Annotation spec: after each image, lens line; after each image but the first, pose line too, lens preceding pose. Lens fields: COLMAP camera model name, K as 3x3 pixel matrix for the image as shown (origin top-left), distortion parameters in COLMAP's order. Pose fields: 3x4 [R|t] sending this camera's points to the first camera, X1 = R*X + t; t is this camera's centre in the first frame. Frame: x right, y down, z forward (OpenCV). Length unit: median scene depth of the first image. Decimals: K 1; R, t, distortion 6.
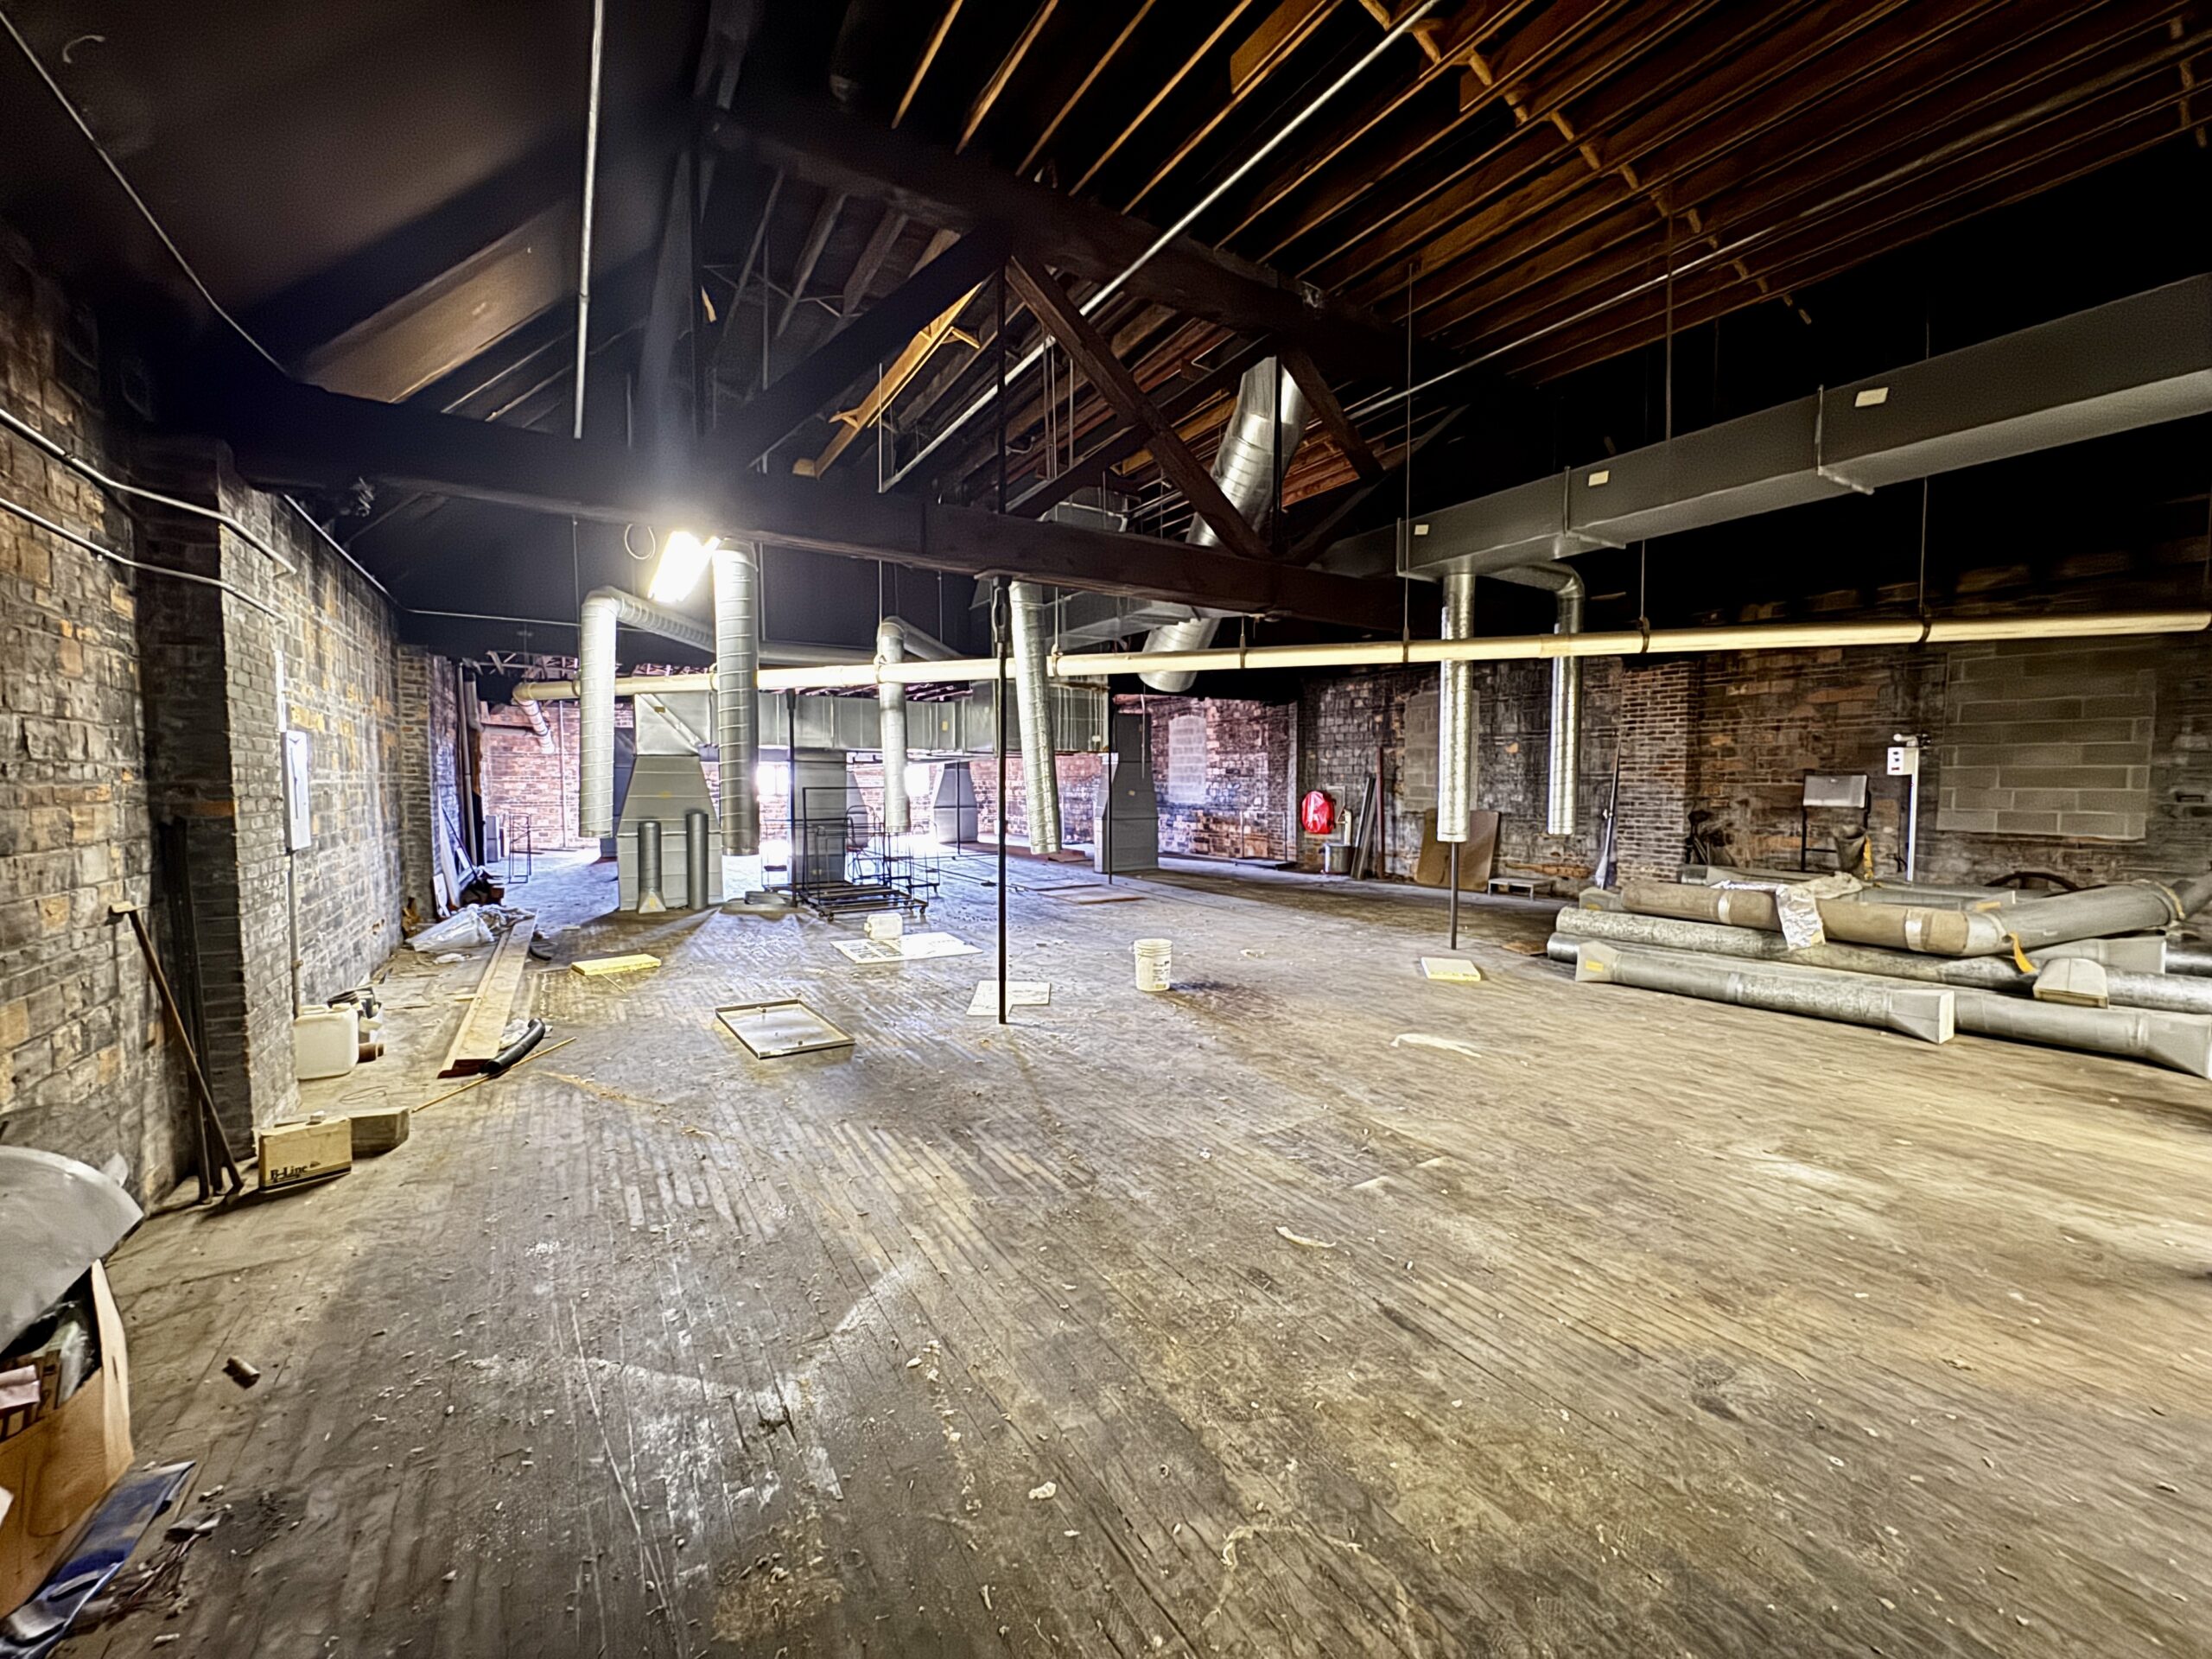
lens RADIAL K [[887.6, 0, 1094.0], [0, 887.6, 835.0], [0, 0, 1]] dist [-0.001567, -0.000191]
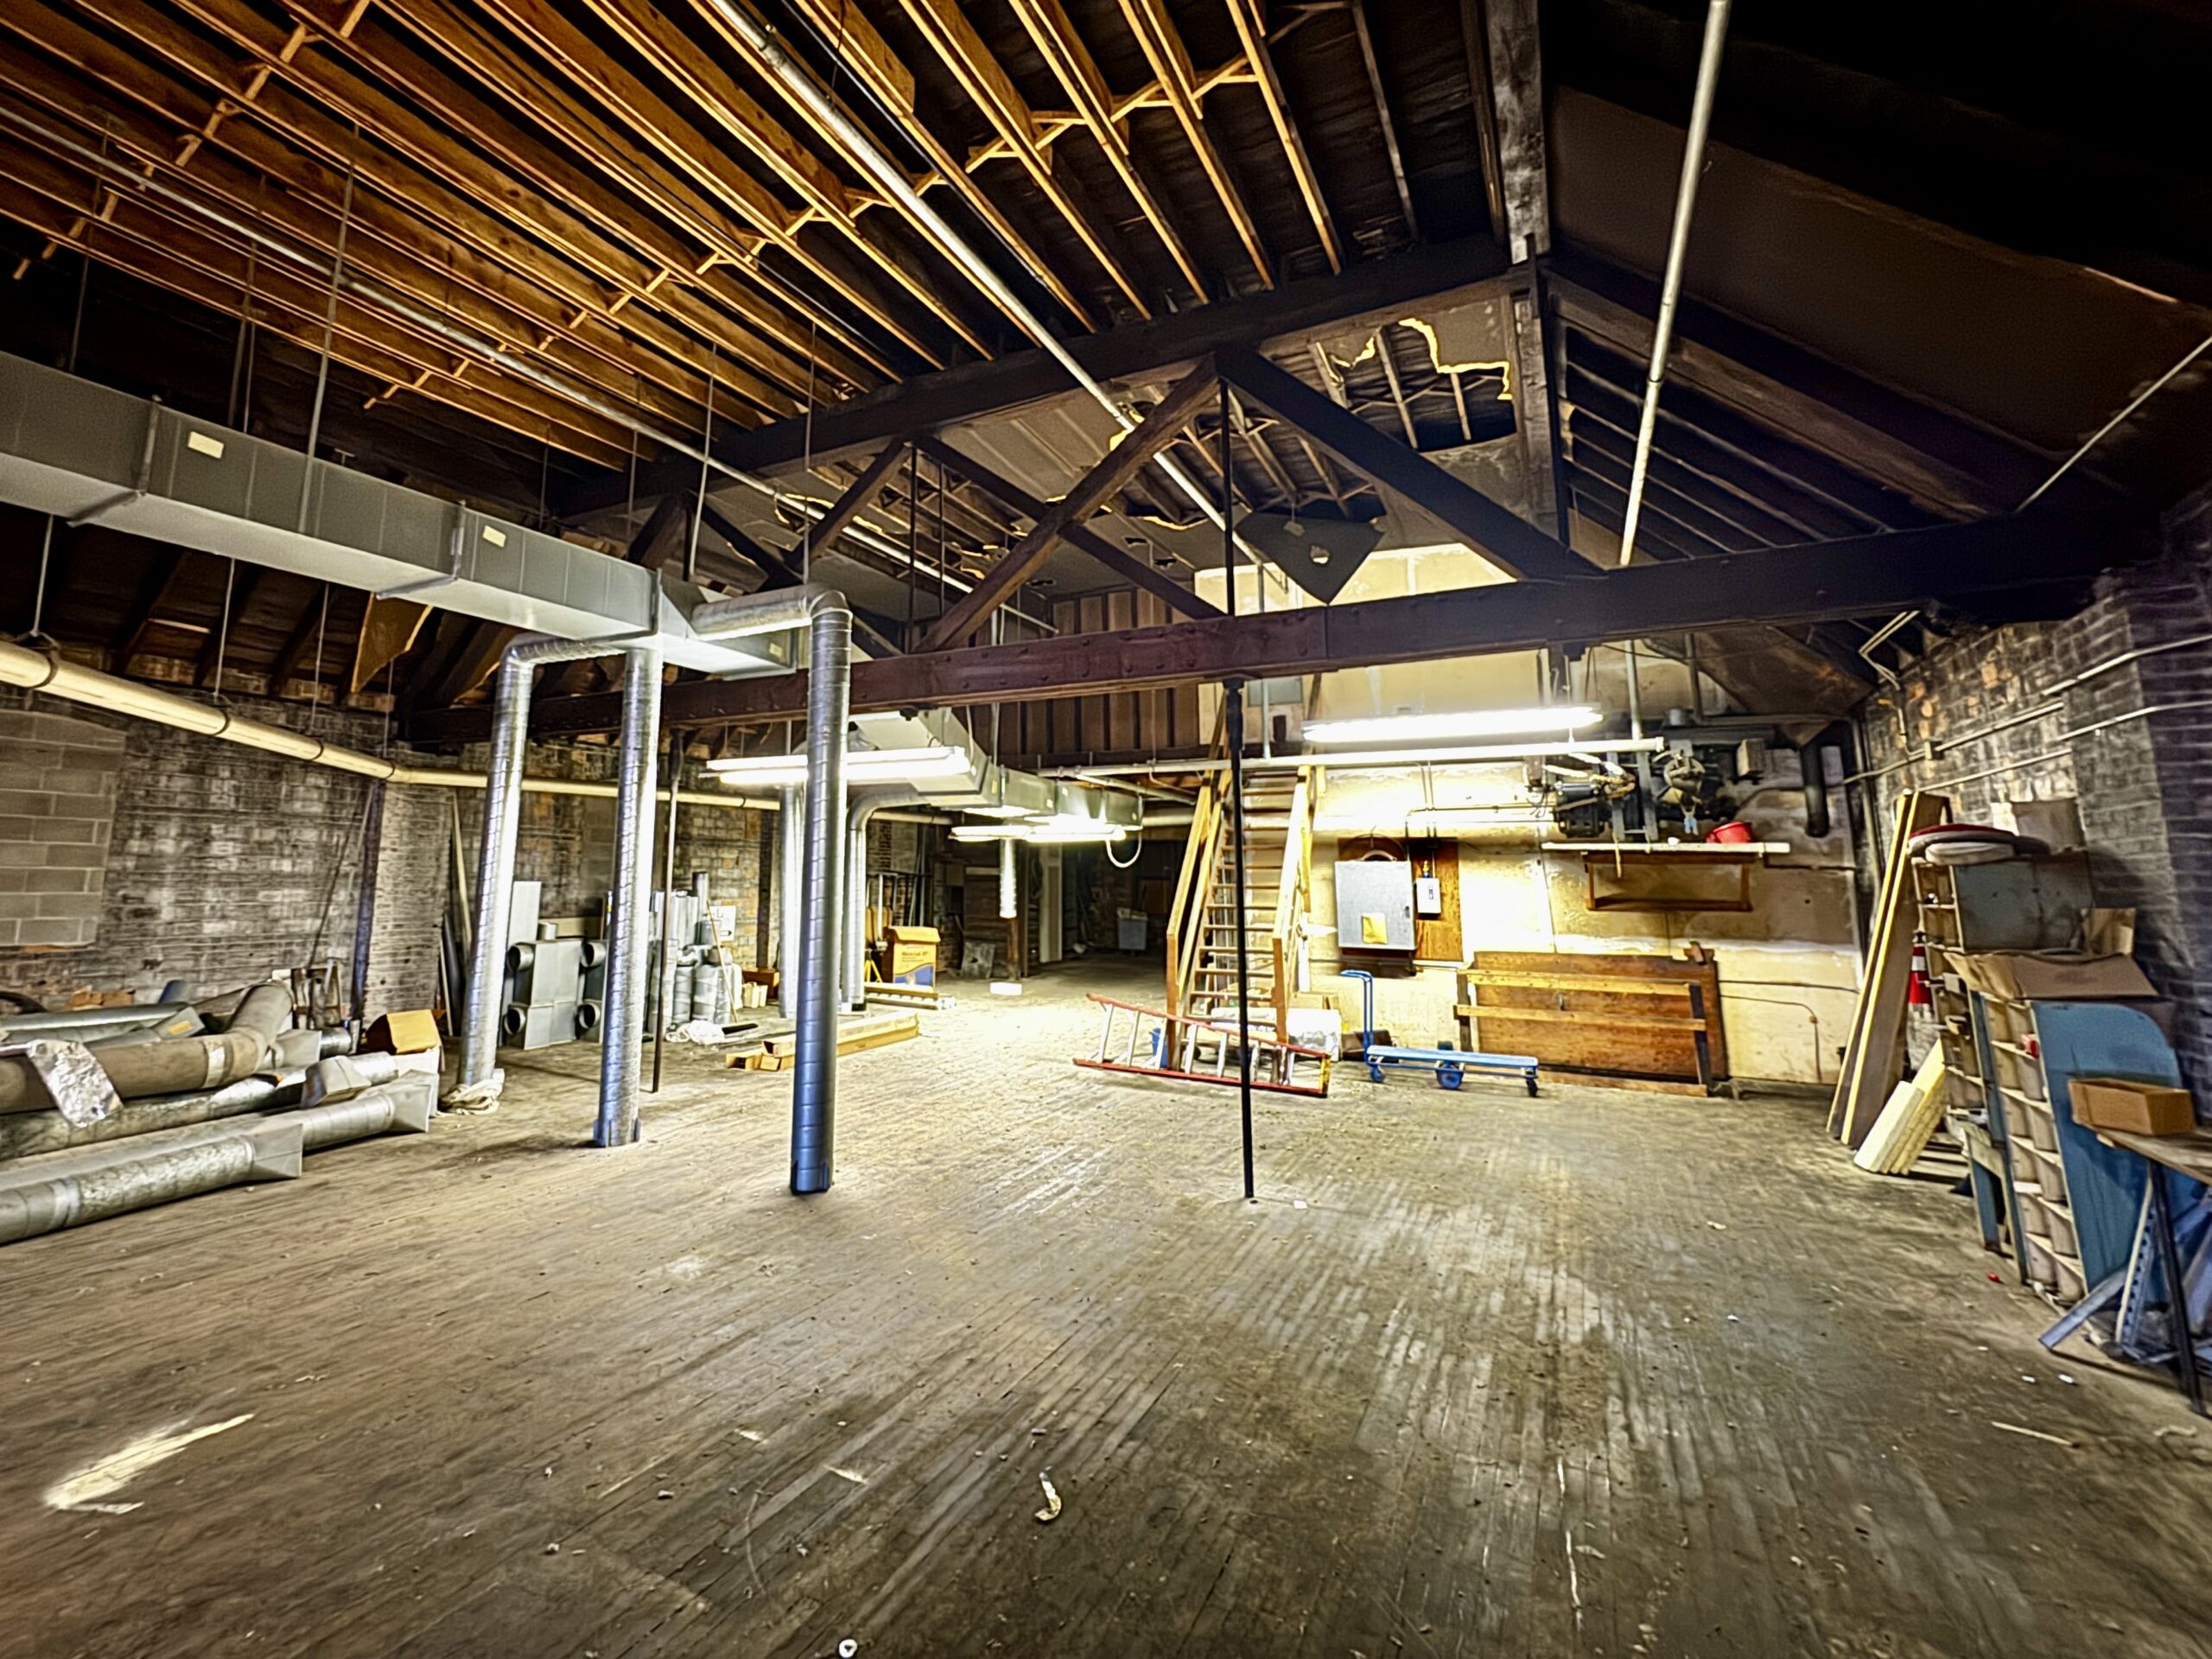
lens RADIAL K [[887.6, 0, 1084.3], [0, 887.6, 817.5], [0, 0, 1]] dist [-0.001567, -0.000191]
pose [[-0.473353, 0.057549, 0.878991, -0.239994], [0.041437, 0.998214, -0.043040, -0.057424], [-0.879898, 0.016050, -0.474892, 0.618530]]
